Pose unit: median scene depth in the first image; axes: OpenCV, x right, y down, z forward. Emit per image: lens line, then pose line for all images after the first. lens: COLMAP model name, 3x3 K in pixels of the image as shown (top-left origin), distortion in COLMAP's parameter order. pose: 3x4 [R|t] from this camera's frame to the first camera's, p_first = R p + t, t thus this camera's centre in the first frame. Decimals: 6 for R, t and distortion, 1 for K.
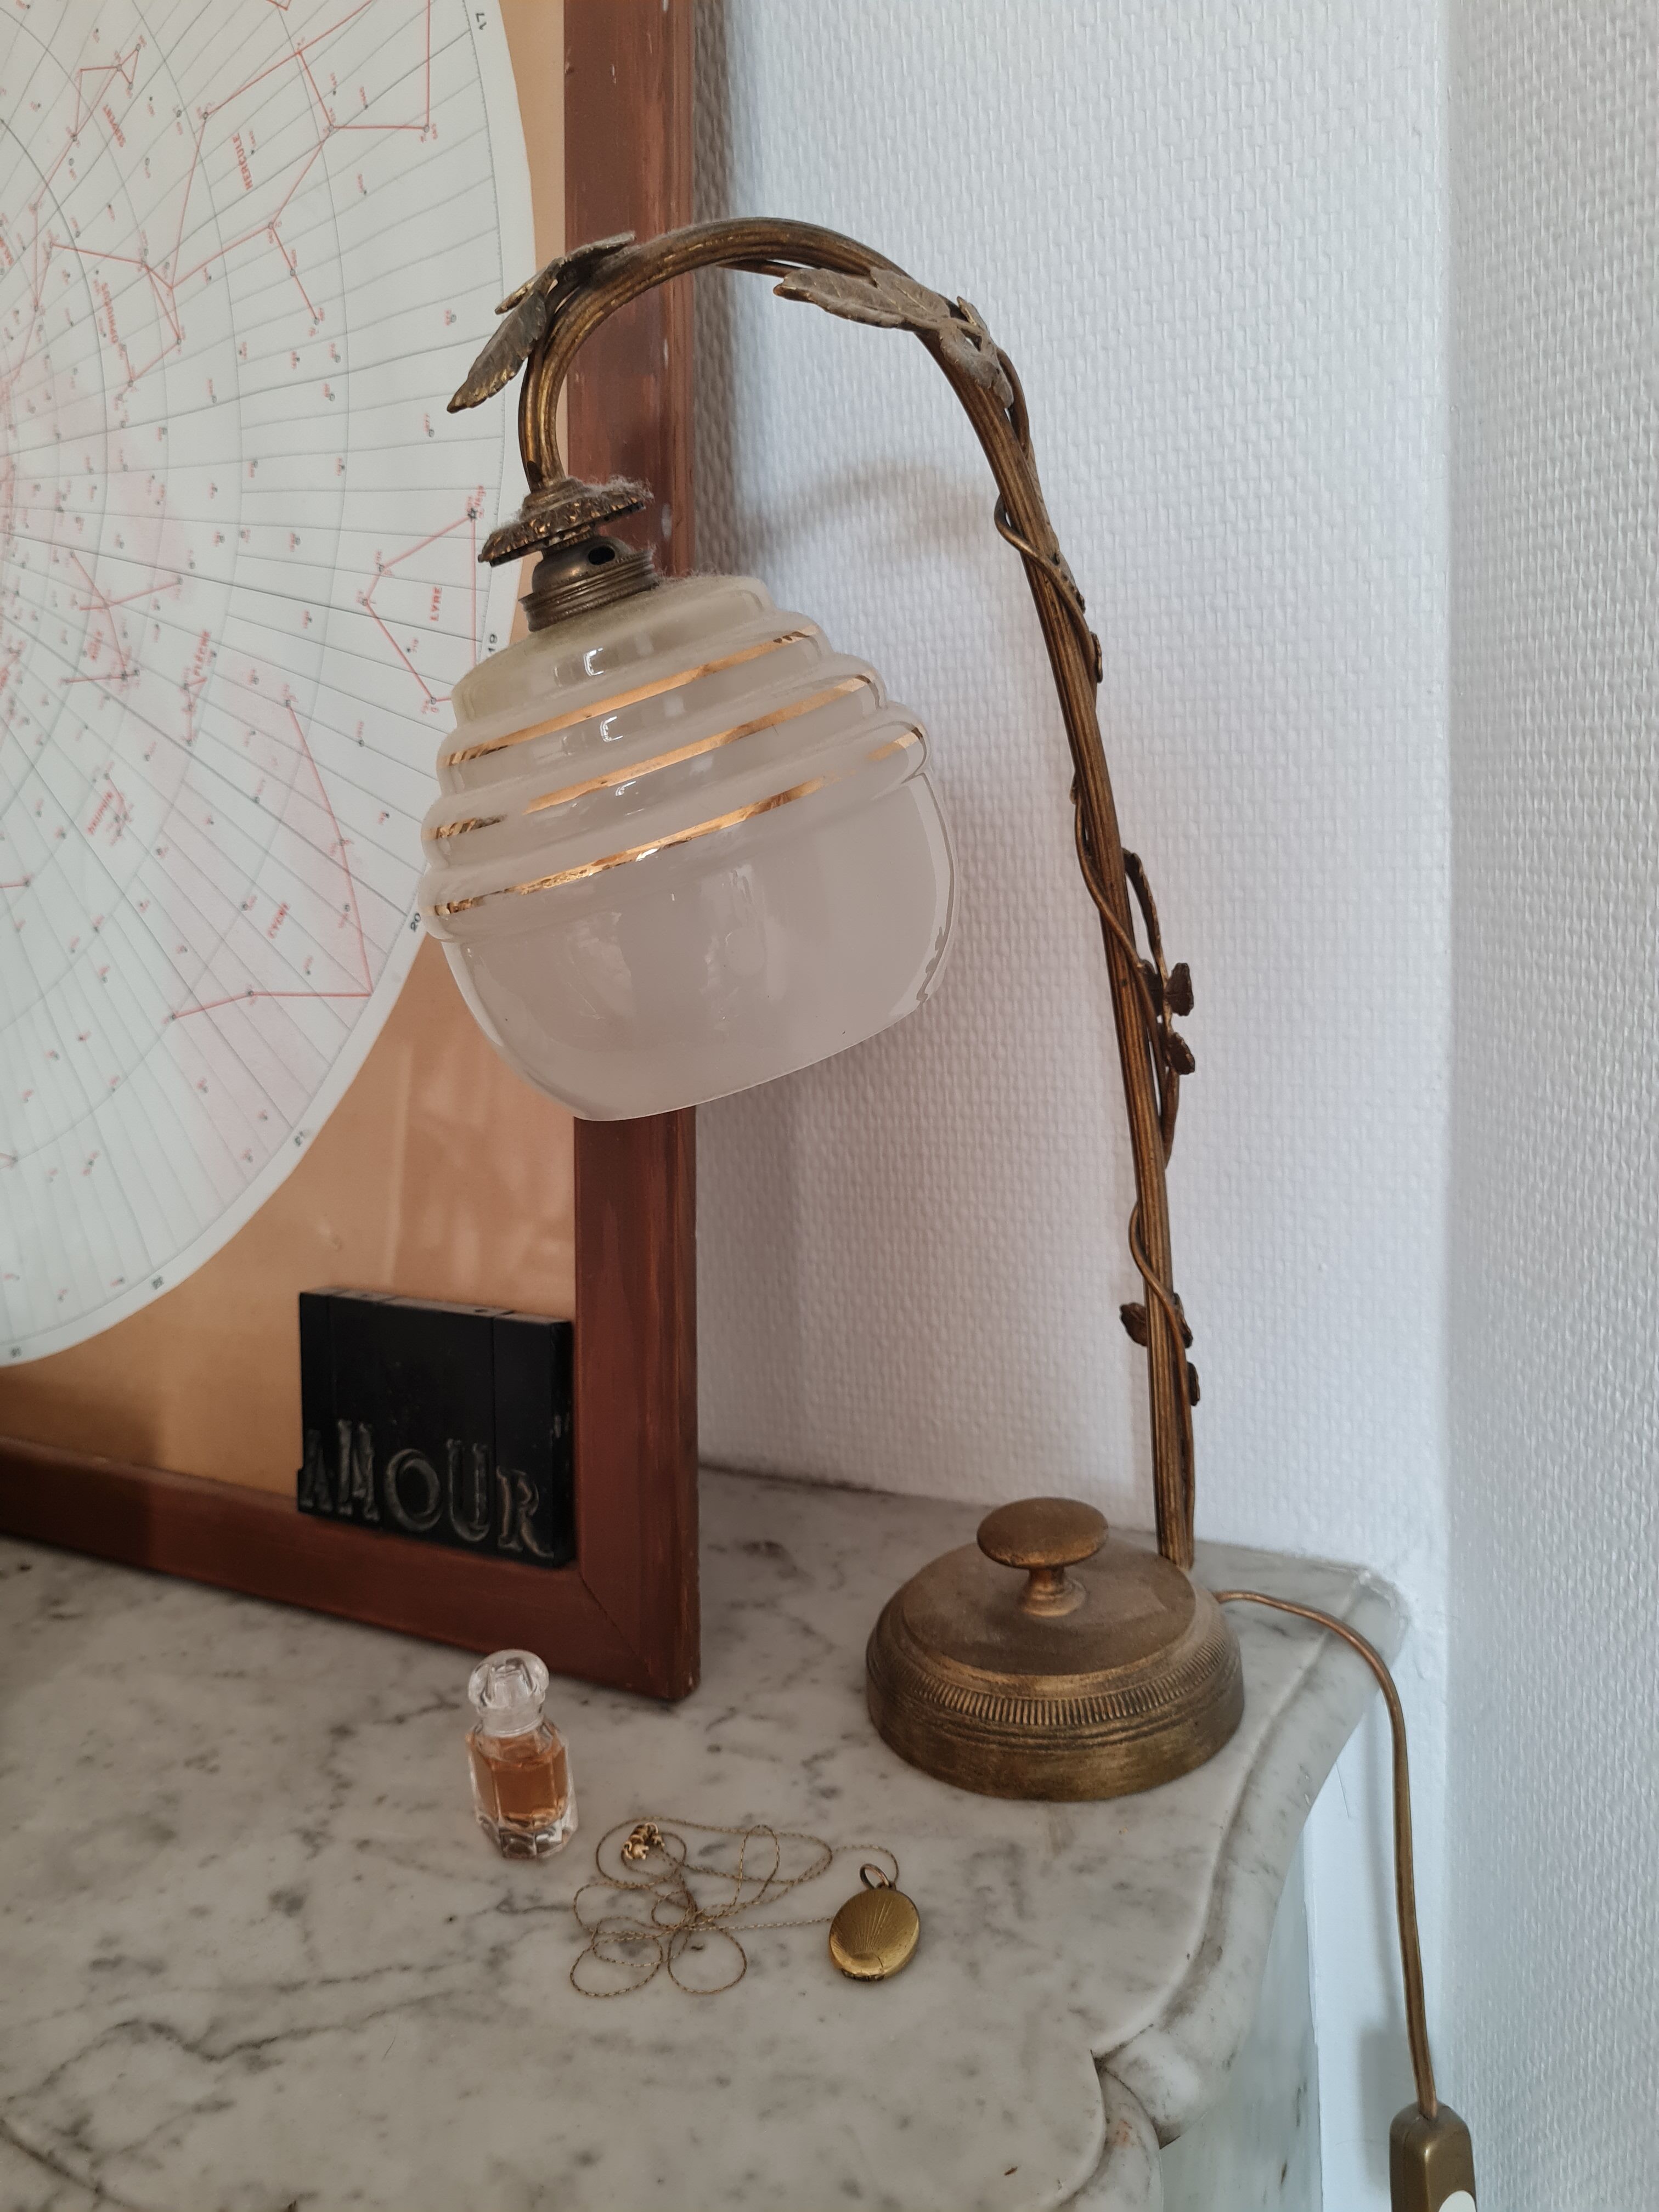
lens RADIAL K [[1672.1, 0, 808.6], [0, 1672.1, 1111.5], [0, 0, 1]] dist [0.037019, -0.046633]
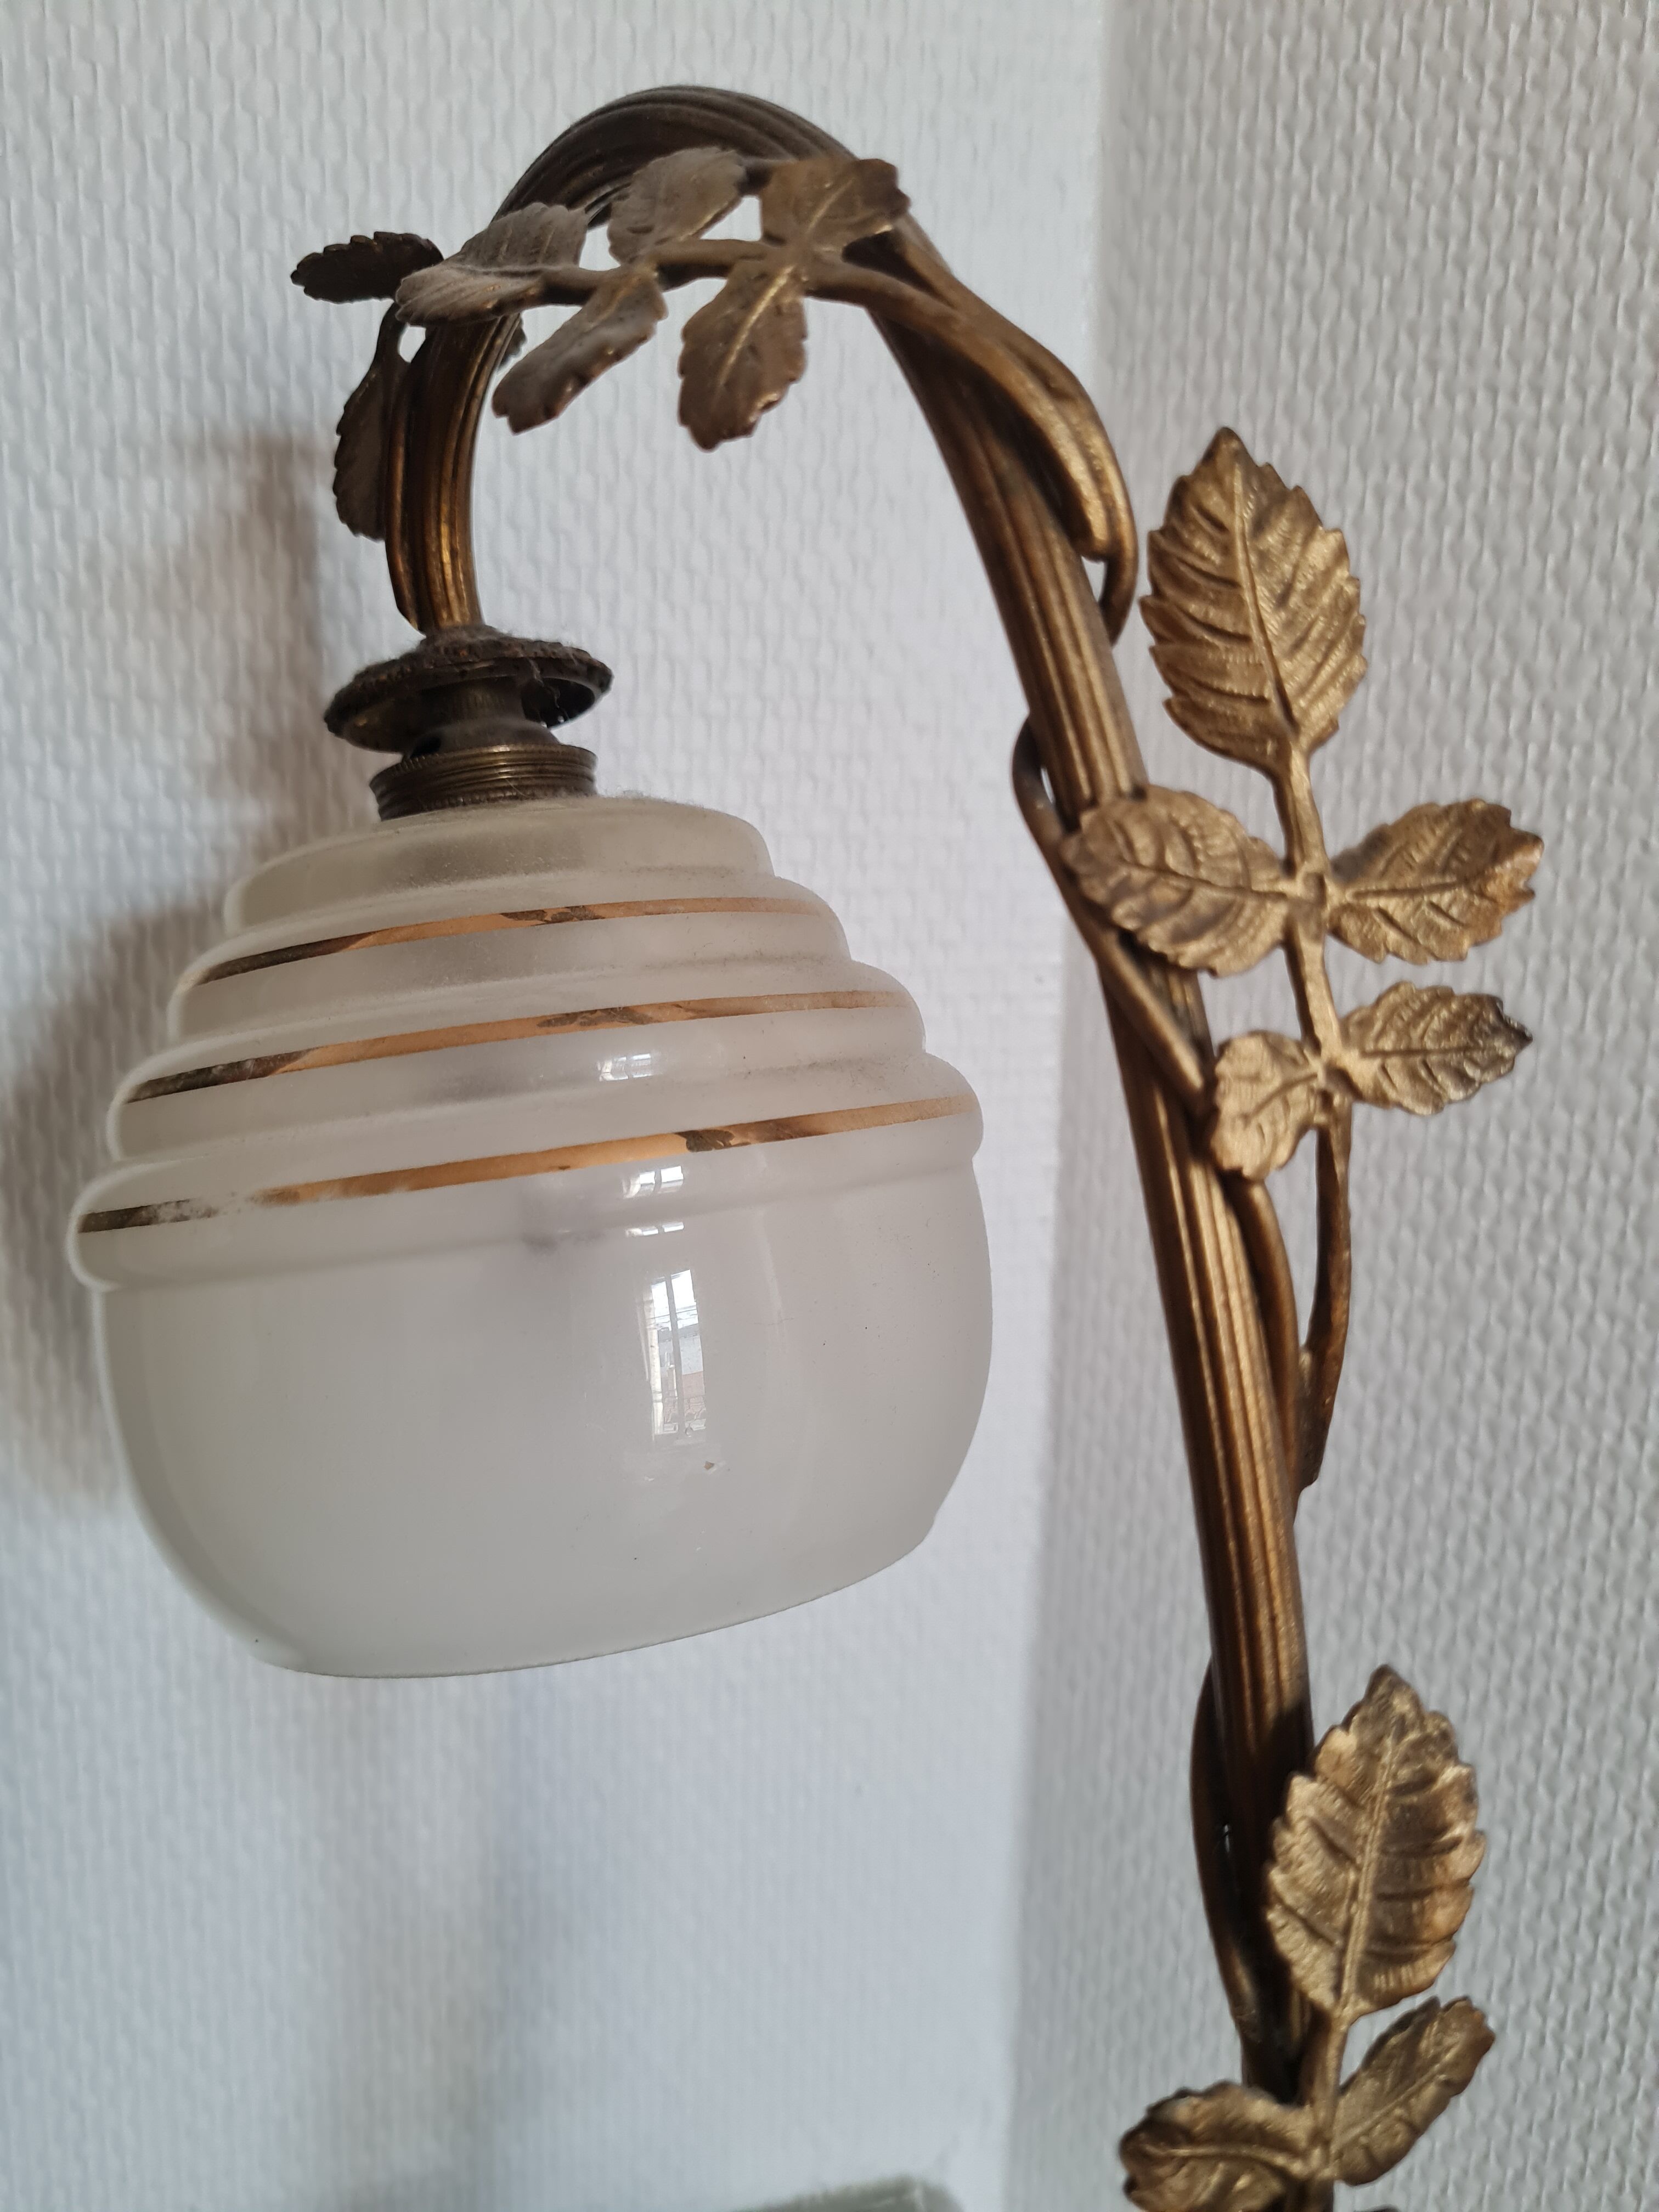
lens RADIAL K [[1763.5, 0, 829.5], [0, 1763.5, 1106.0], [0, 0, 1]] dist [-0.003544, -0.012022]
pose [[0.708404, -0.057802, 0.703437, -0.205144], [0.080666, 0.996741, 0.000668, -0.201176], [-0.701183, 0.056271, 0.710758, 0.532262]]
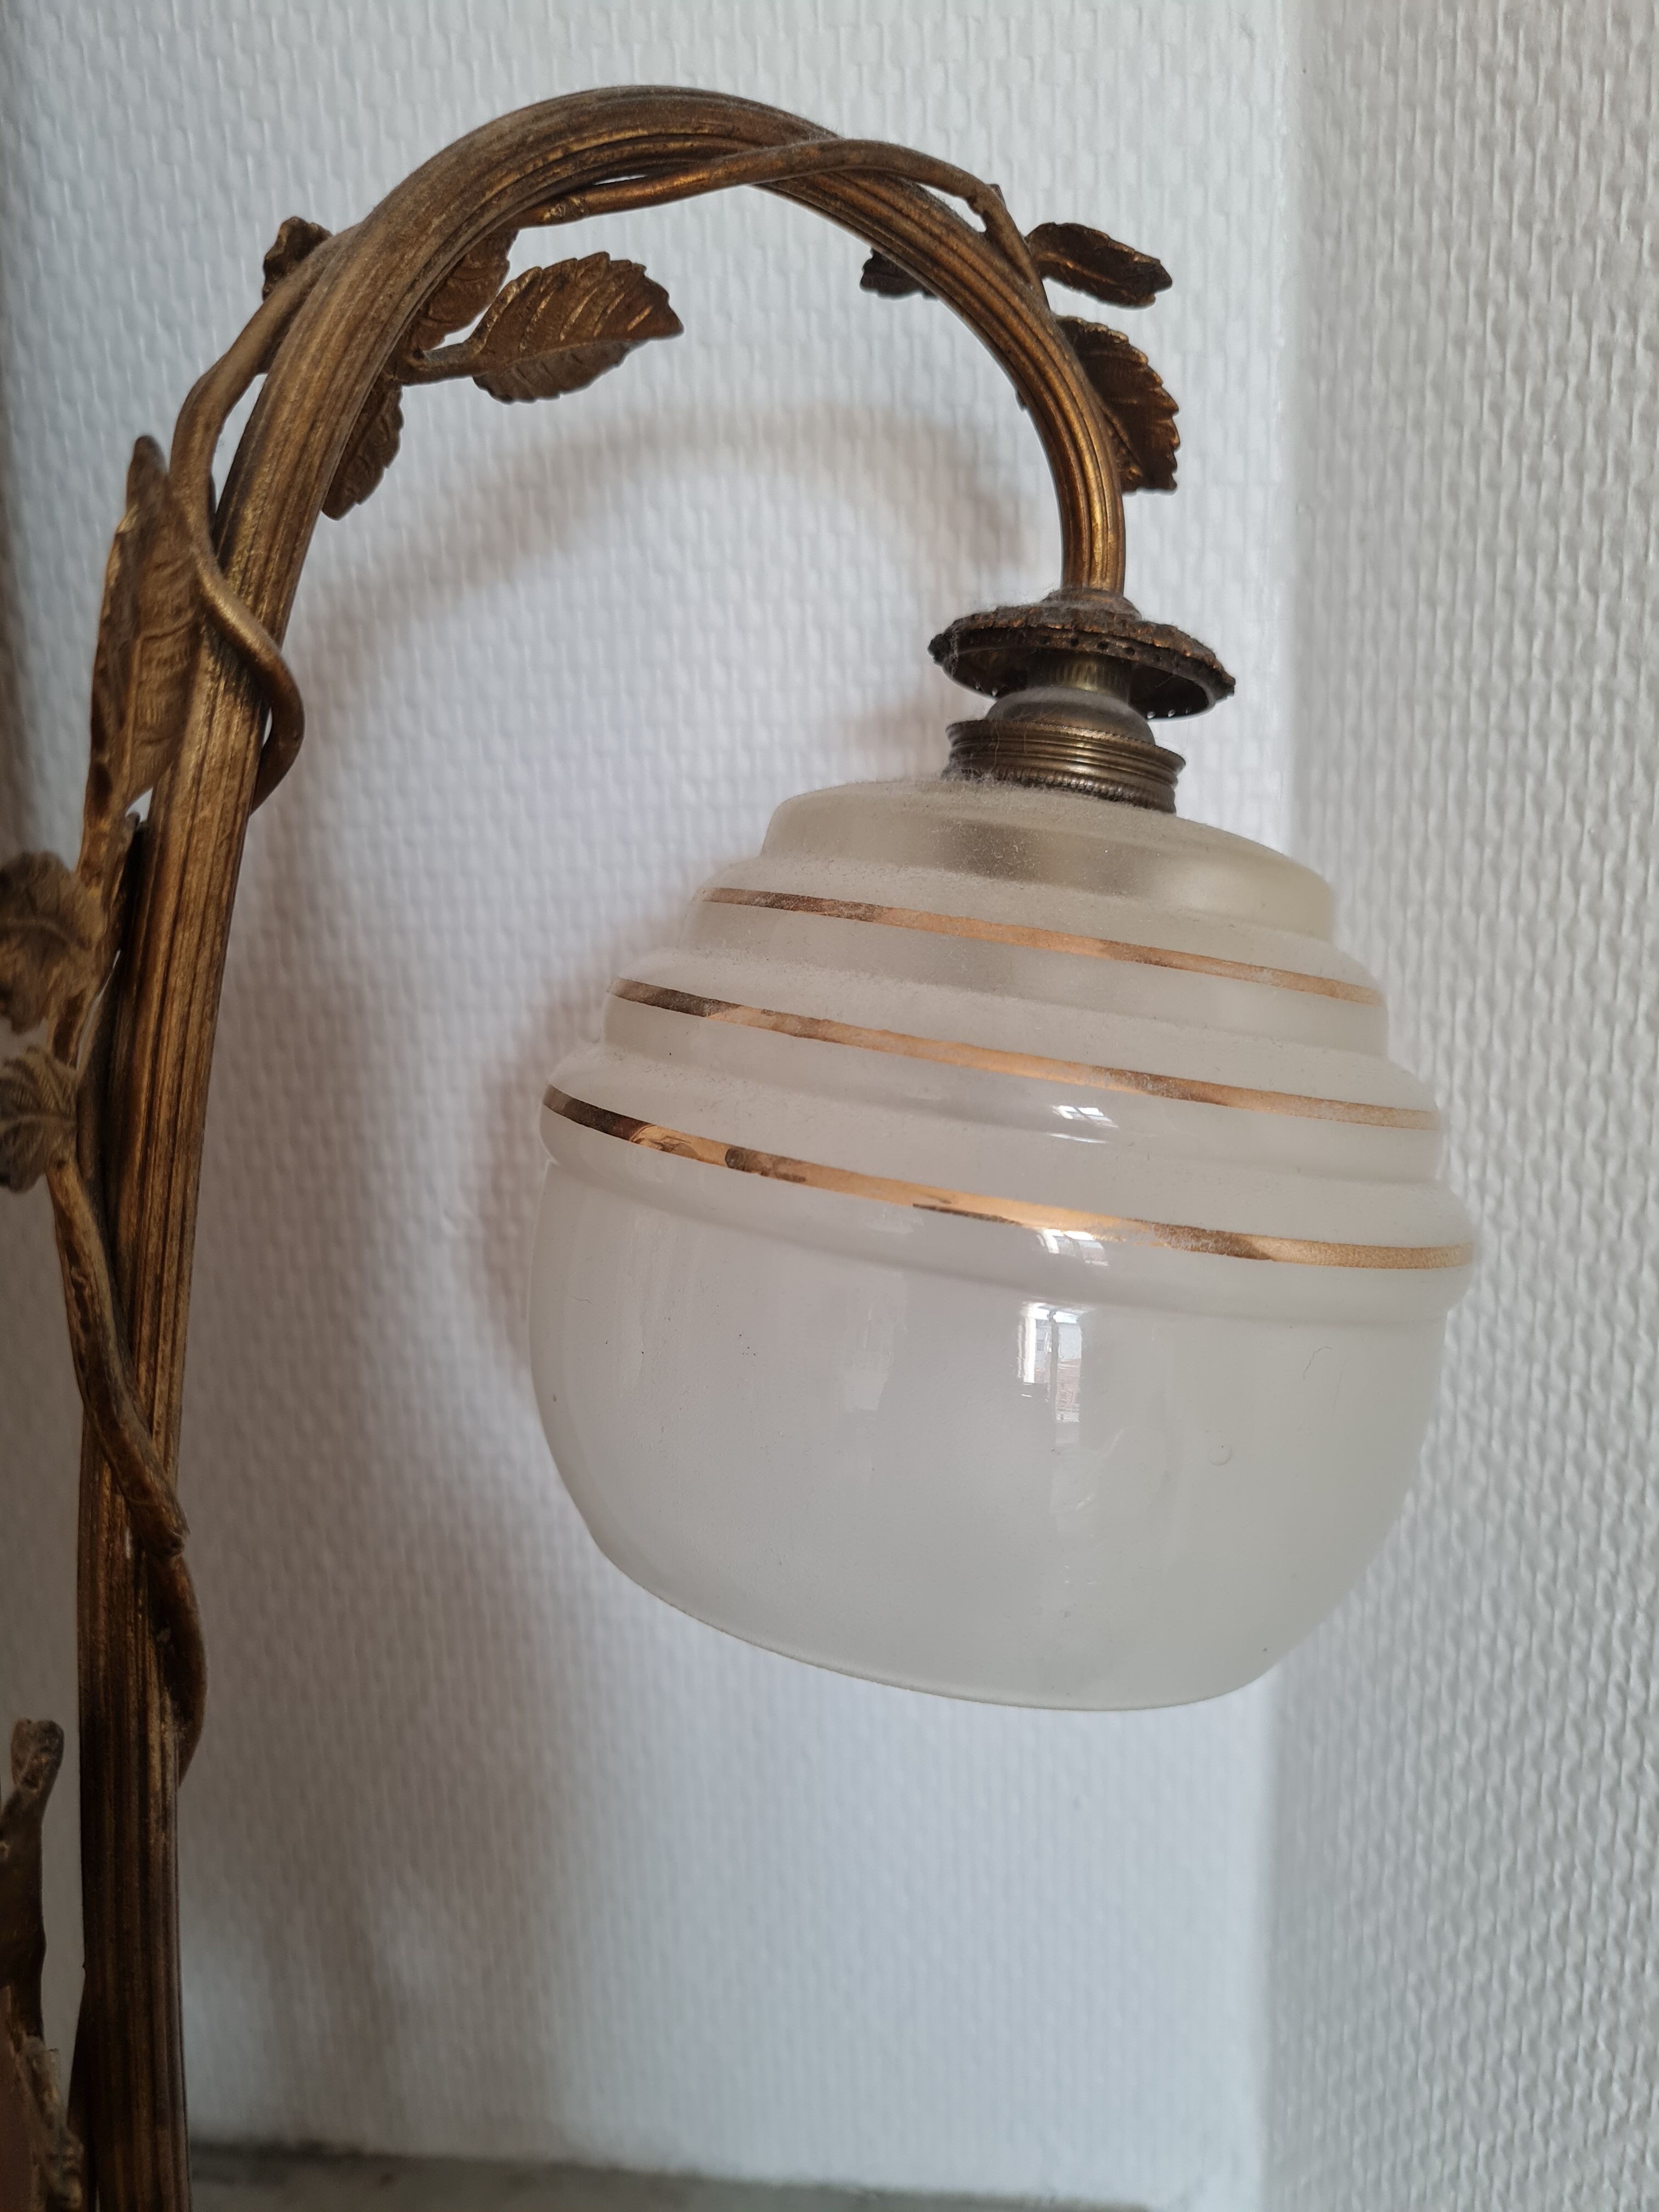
lens RADIAL K [[1755.3, 0, 803.2], [0, 1755.3, 1131.2], [0, 0, 1]] dist [0.007868, -0.031654]
pose [[0.936025, -0.061117, 0.346587, -0.014079], [0.054789, 0.998104, 0.028037, -0.208157], [-0.347643, -0.007254, 0.937599, 0.441986]]
